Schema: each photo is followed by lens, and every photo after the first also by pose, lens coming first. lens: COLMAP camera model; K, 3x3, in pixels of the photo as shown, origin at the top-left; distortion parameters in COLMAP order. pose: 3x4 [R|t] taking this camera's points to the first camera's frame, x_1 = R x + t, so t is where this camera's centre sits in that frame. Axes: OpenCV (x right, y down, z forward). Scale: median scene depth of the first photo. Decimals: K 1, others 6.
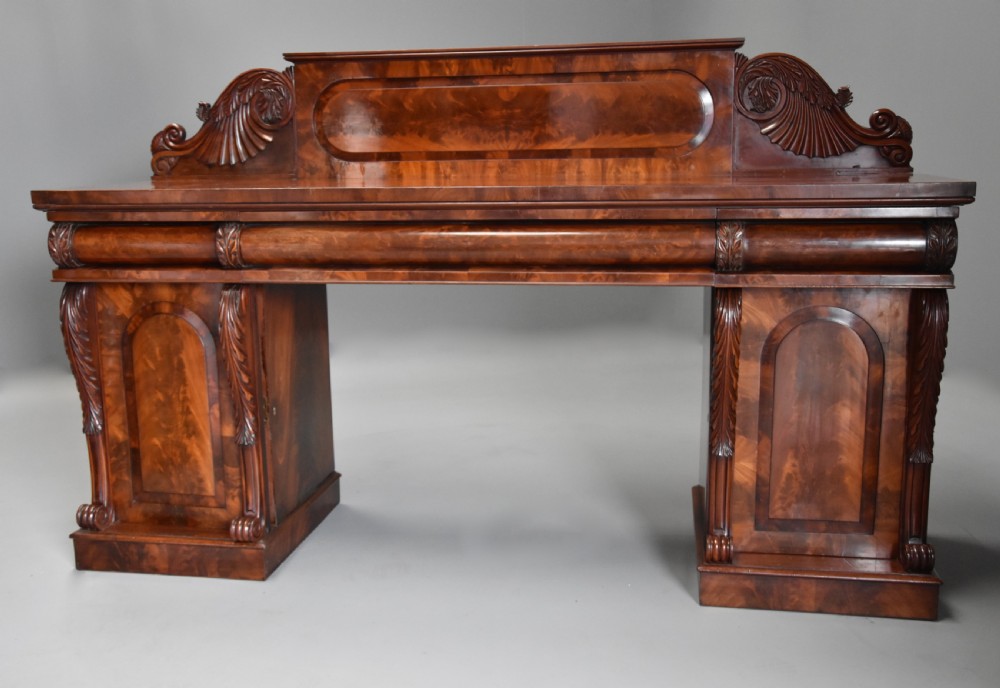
lens RADIAL K [[1032.8, 0, 500.0], [0, 1032.8, 344.0], [0, 0, 1]] dist [-0.024988, -0.006480]
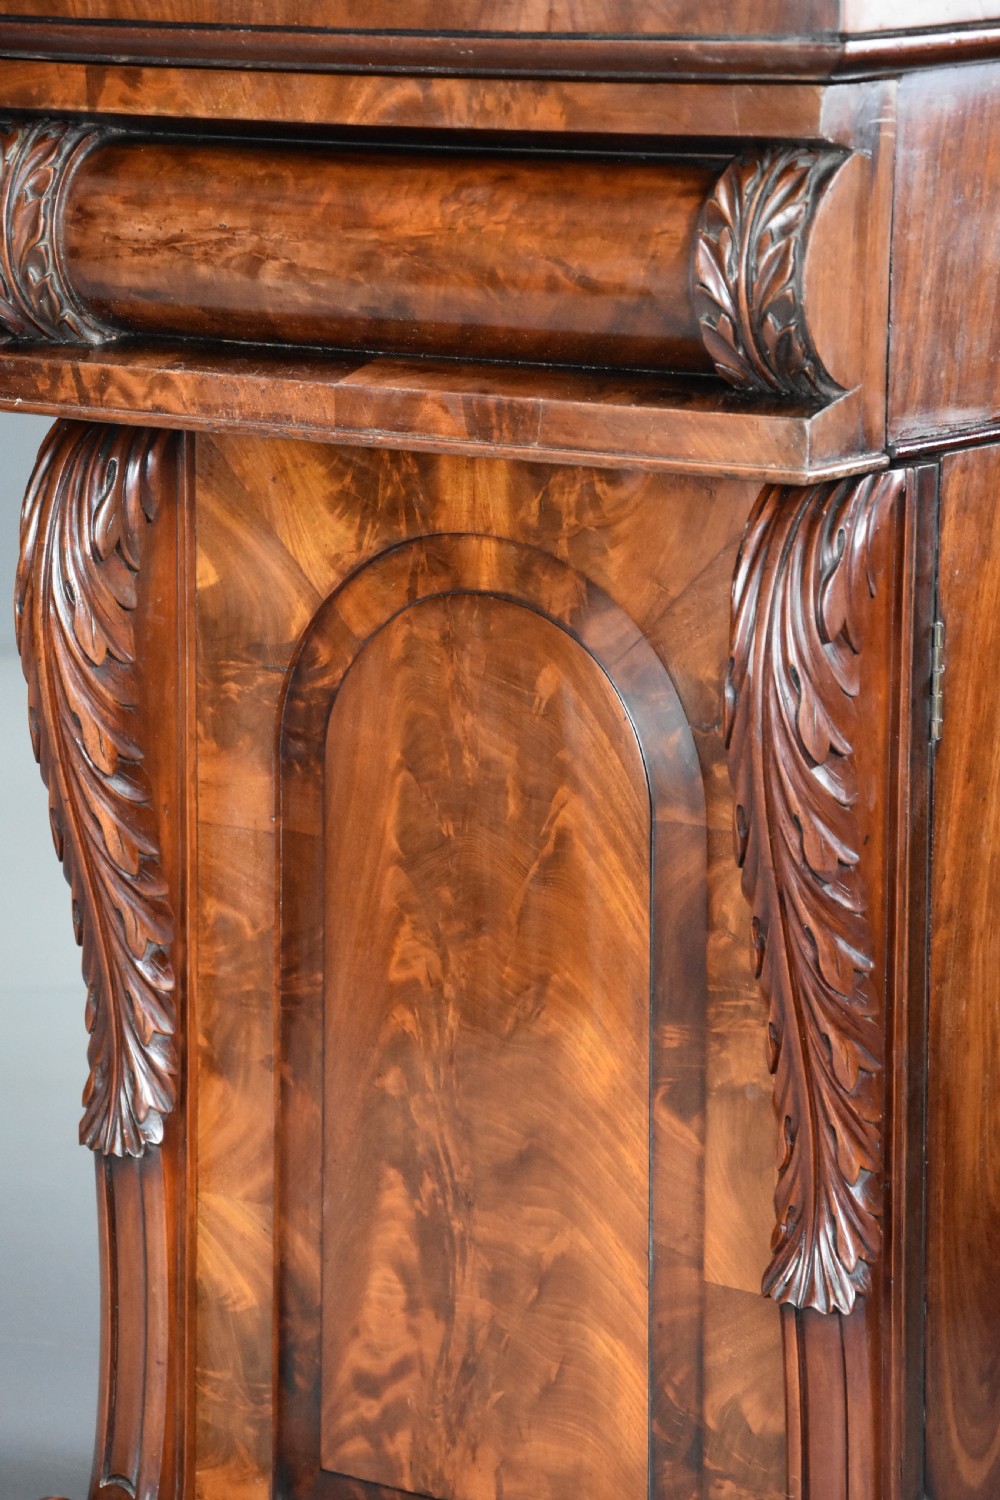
lens RADIAL K [[4399.4, 0, 502.2], [0, 4399.4, 760.7], [0, 0, 1]] dist [0.747569, 1.325769]
pose [[0.892871, 0.098907, -0.439315, 0.612267], [-0.094429, 0.995014, 0.032097, -0.016142], [0.440300, 0.012826, 0.897759, 0.120646]]
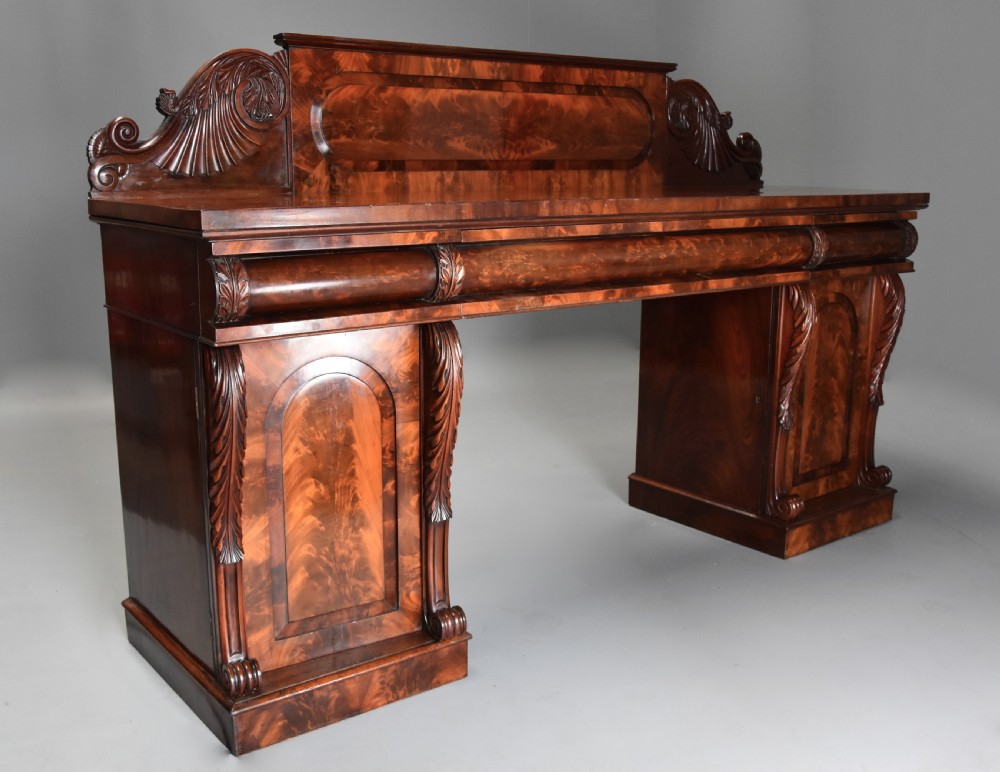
lens RADIAL K [[1060.9, 0, 500.0], [0, 1060.9, 386.0], [0, 0, 1]] dist [-0.085317, 0.007918]
pose [[0.675421, -0.138708, 0.724270, -0.729565], [0.126749, 0.989371, 0.071278, -0.054383], [-0.726458, 0.043658, 0.685822, 0.356492]]
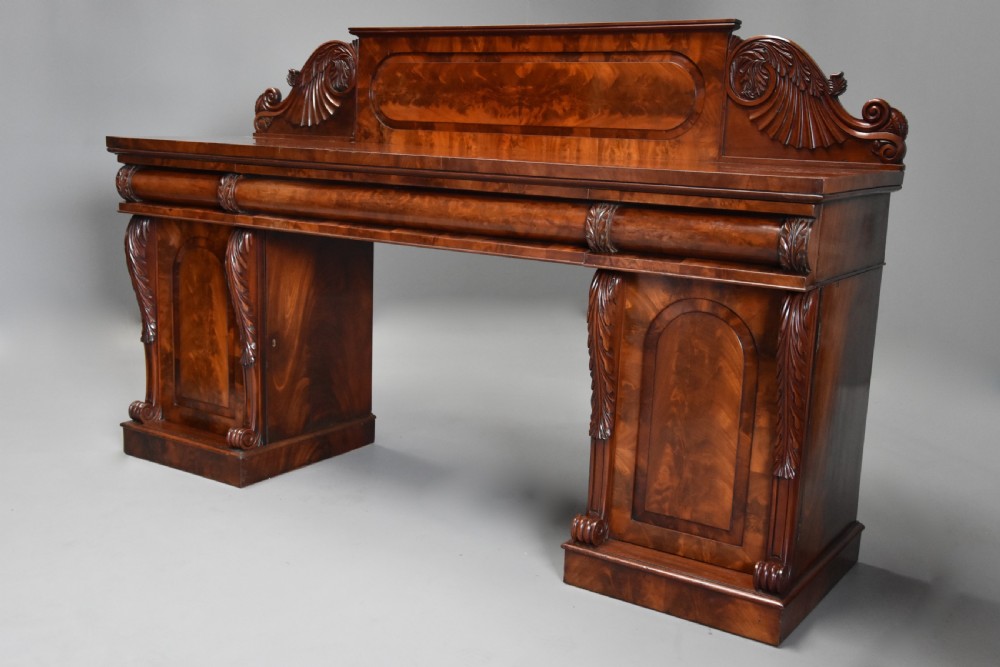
lens RADIAL K [[1099.9, 0, 500.0], [0, 1099.9, 333.5], [0, 0, 1]] dist [0.001798, 0.011068]
pose [[0.913069, 0.123533, -0.388644, 0.449902], [-0.123836, 0.992003, 0.024378, -0.005177], [0.388547, 0.025869, 0.921065, -0.018839]]
